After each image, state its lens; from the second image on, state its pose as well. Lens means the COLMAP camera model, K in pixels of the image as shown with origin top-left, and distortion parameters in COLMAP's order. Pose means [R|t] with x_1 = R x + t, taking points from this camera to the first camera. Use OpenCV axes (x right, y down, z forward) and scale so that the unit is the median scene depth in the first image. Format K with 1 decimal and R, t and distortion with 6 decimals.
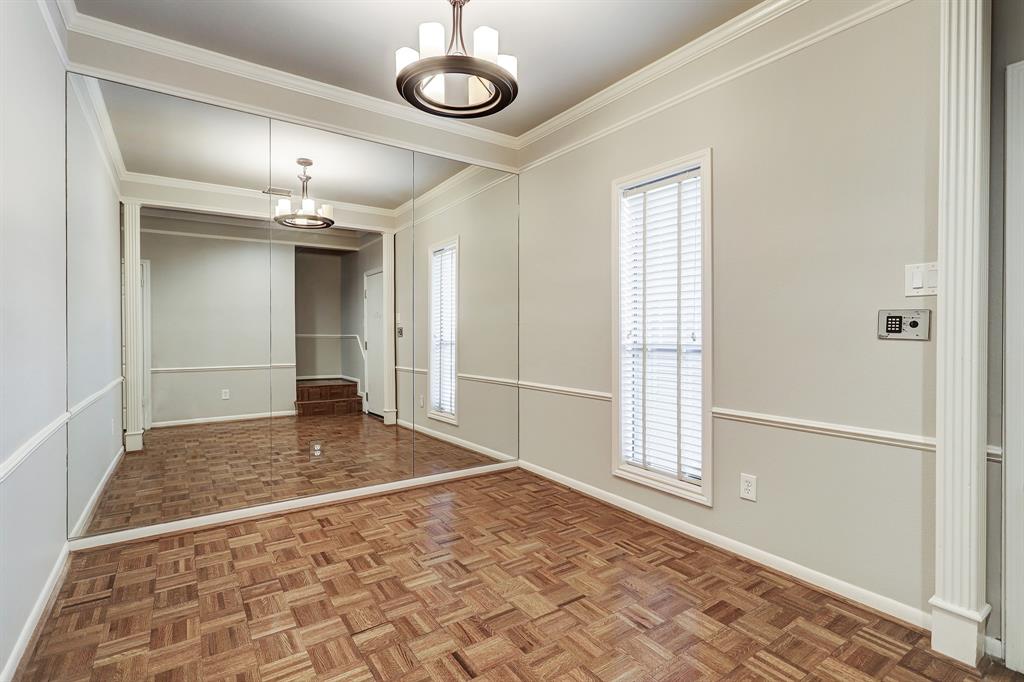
lens RADIAL K [[492.5, 0, 529.6], [0, 492.5, 351.2], [0, 0, 1]] dist [0.002088, 0.000321]
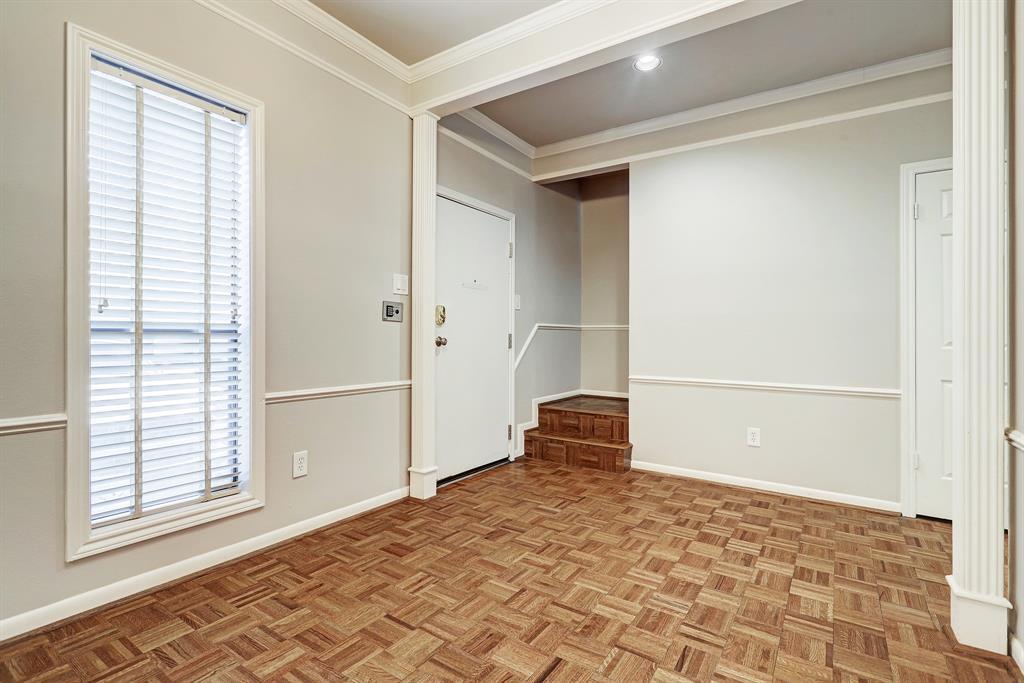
lens RADIAL K [[486.7, 0, 508.2], [0, 486.7, 340.9], [0, 0, 1]] dist [-0.000701, 0.000046]
pose [[-0.342614, -0.010941, 0.939413, -0.704332], [0.028420, 0.999354, 0.022004, 0.013213], [-0.939046, 0.034237, -0.342082, 1.023571]]
